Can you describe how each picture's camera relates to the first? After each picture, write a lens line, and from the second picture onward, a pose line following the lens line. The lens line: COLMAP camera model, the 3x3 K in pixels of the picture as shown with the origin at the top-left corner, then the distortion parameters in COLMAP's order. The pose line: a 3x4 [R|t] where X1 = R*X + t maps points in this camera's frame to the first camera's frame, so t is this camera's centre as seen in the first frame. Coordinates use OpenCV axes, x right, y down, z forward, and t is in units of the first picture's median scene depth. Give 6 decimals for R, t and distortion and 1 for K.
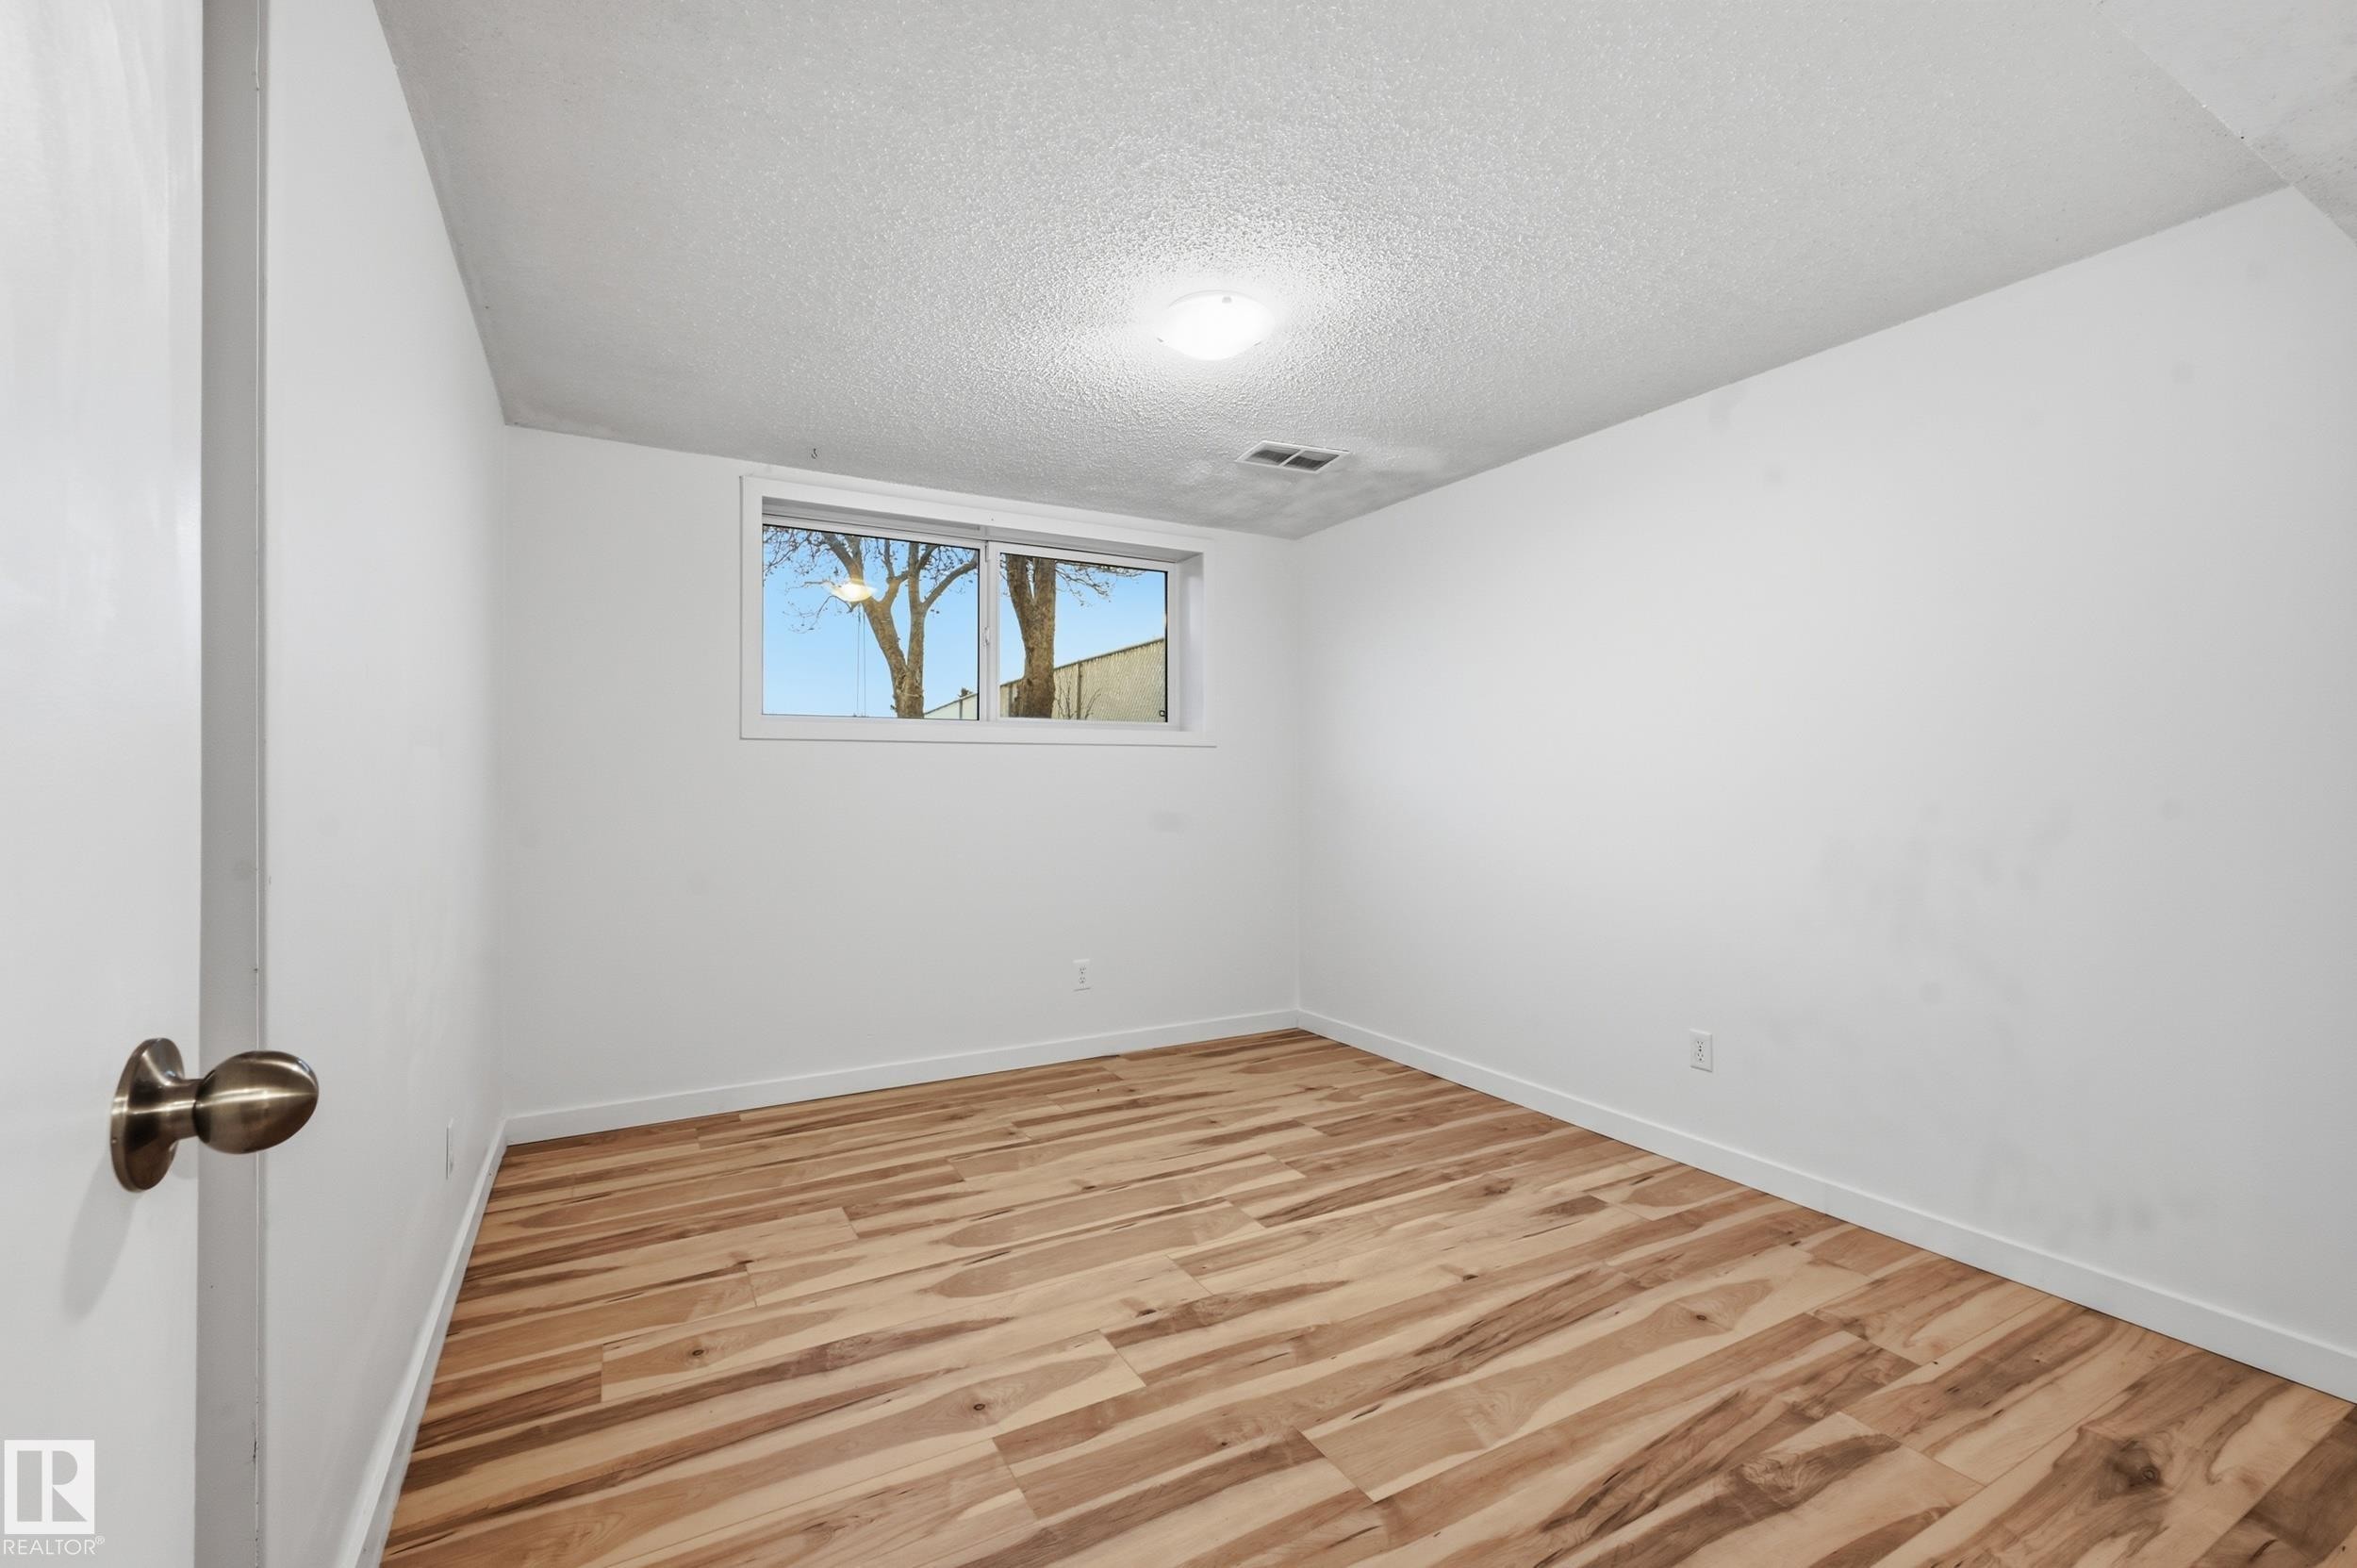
lens RADIAL K [[1016.1, 0, 1176.4], [0, 1016.1, 782.5], [0, 0, 1]] dist [0.001322, 0.000194]
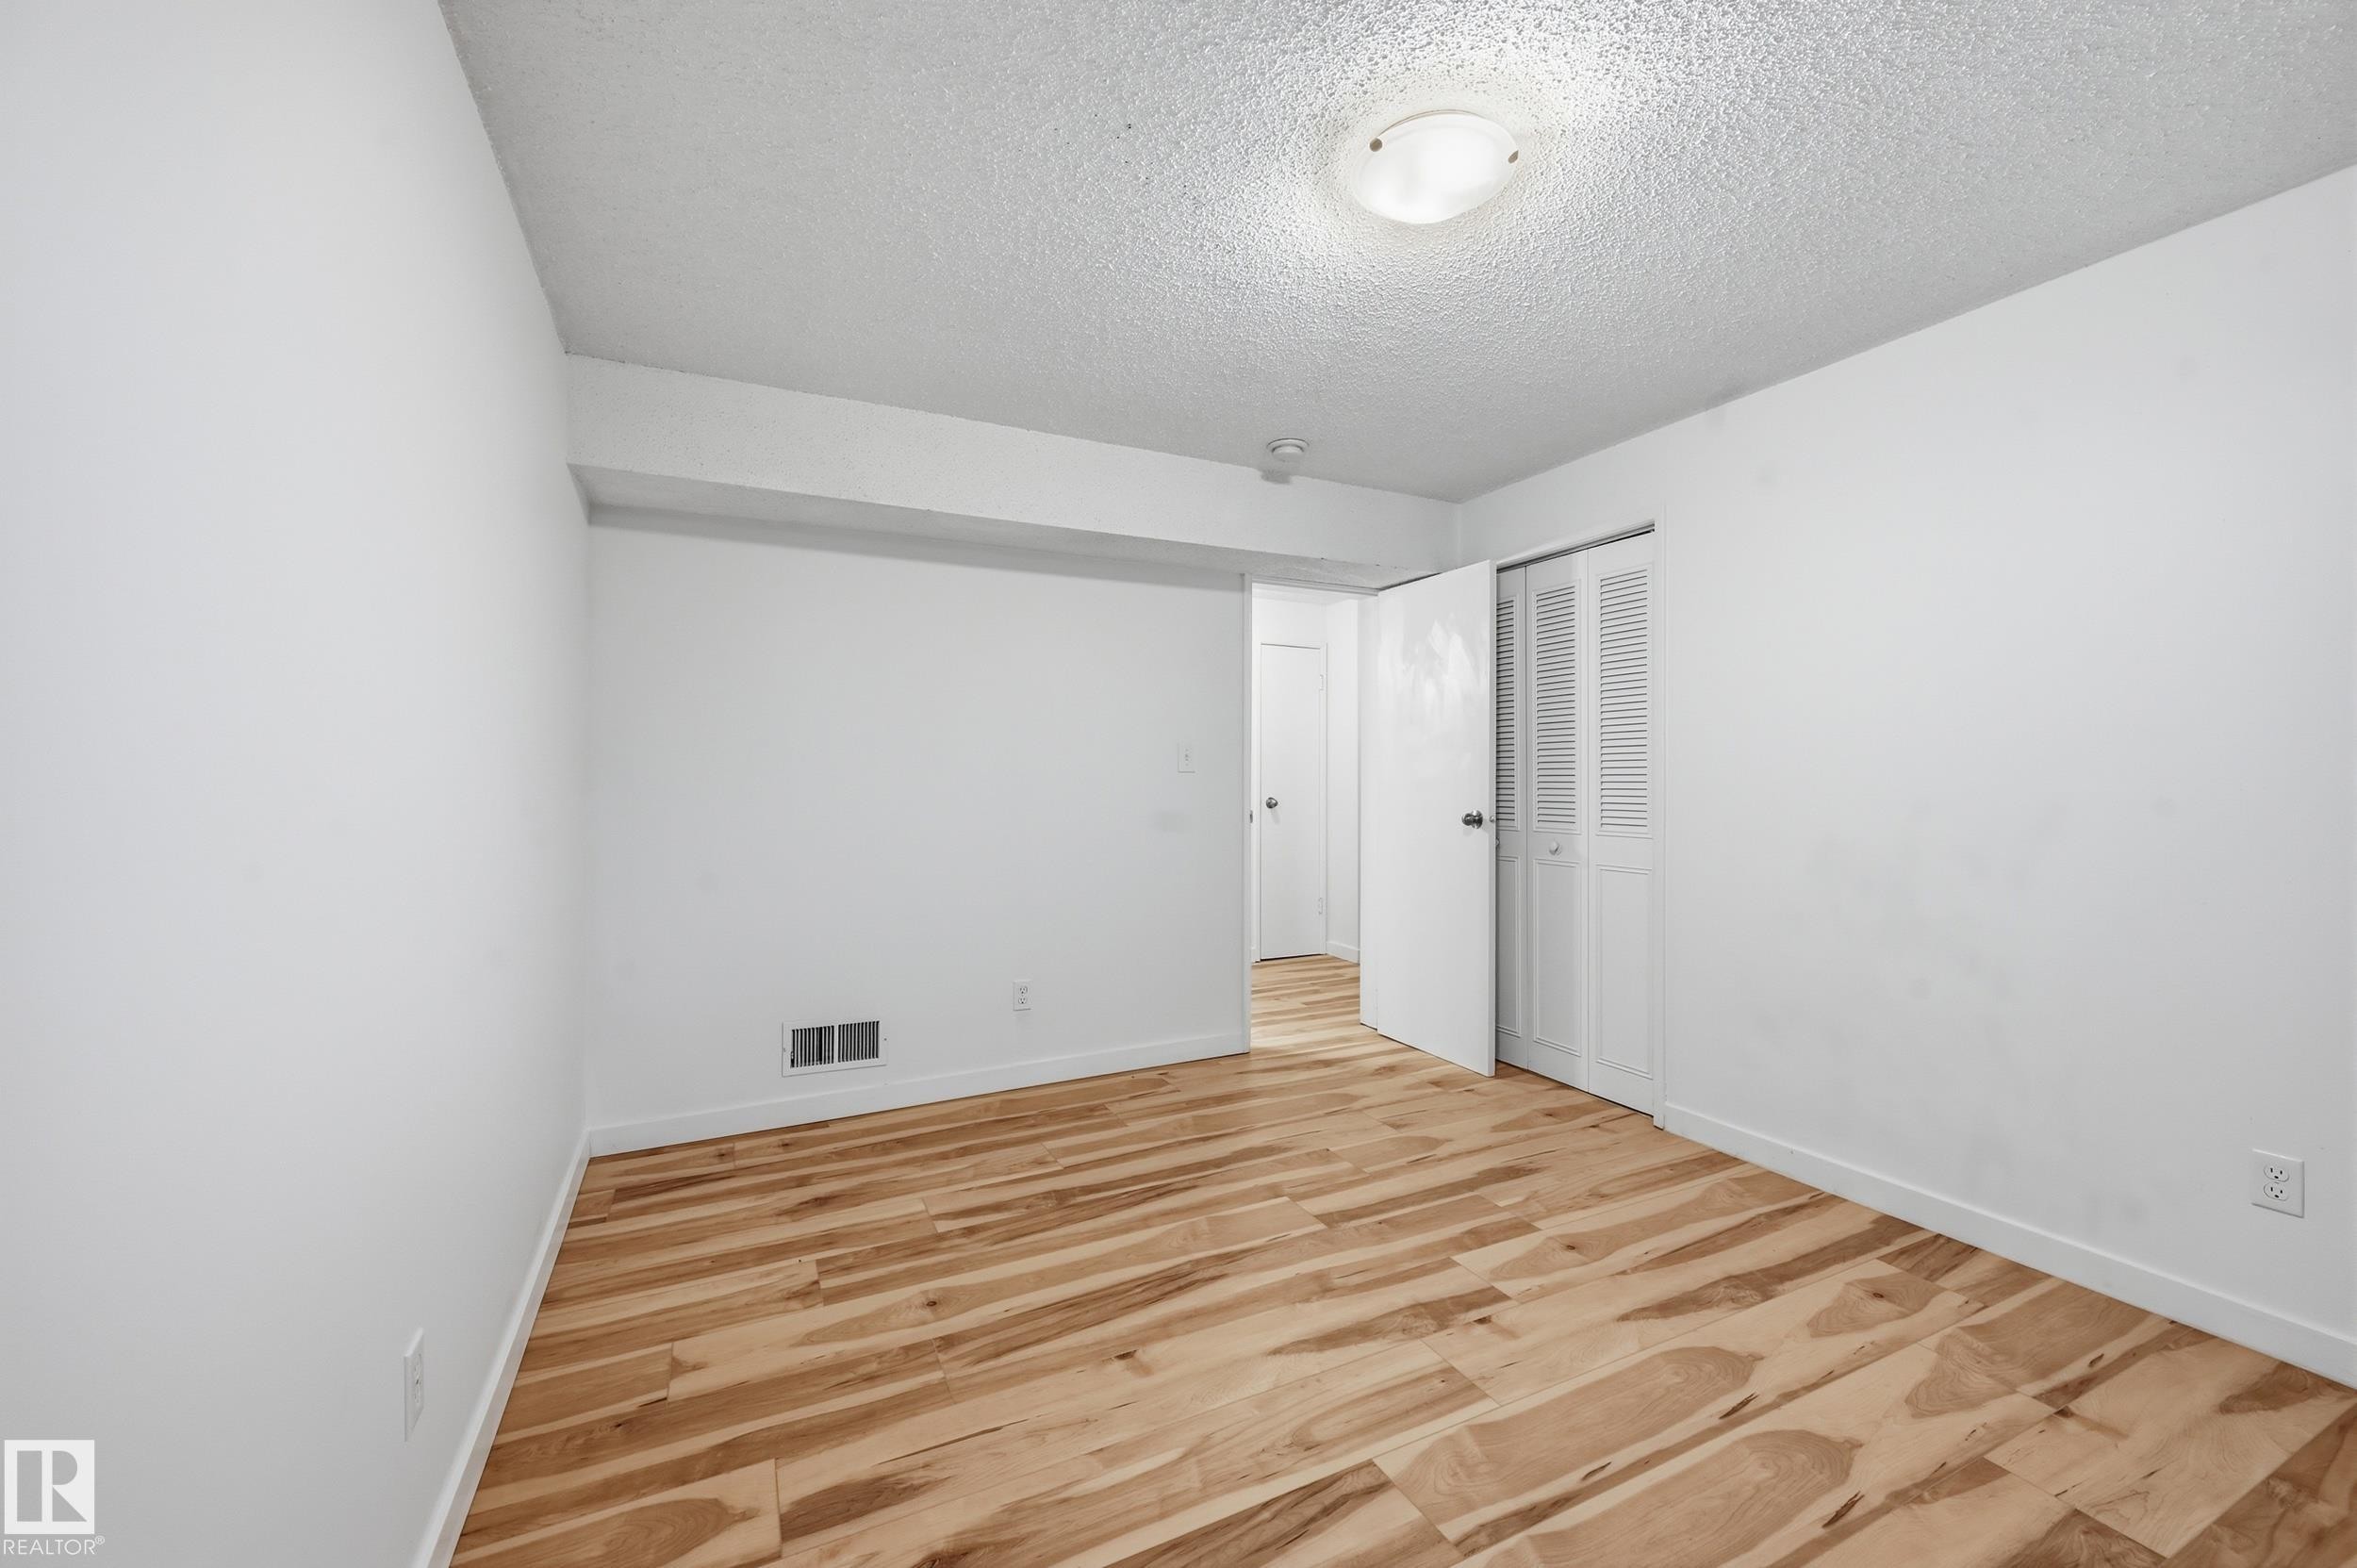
lens RADIAL K [[933.0, 0, 1179.8], [0, 933.0, 782.8], [0, 0, 1]] dist [-0.000057, -0.000118]
pose [[-0.998613, 0.005780, 0.052339, 0.214409], [0.006106, 0.999963, 0.006069, -0.003764], [-0.052302, 0.006380, -0.998611, 1.926930]]
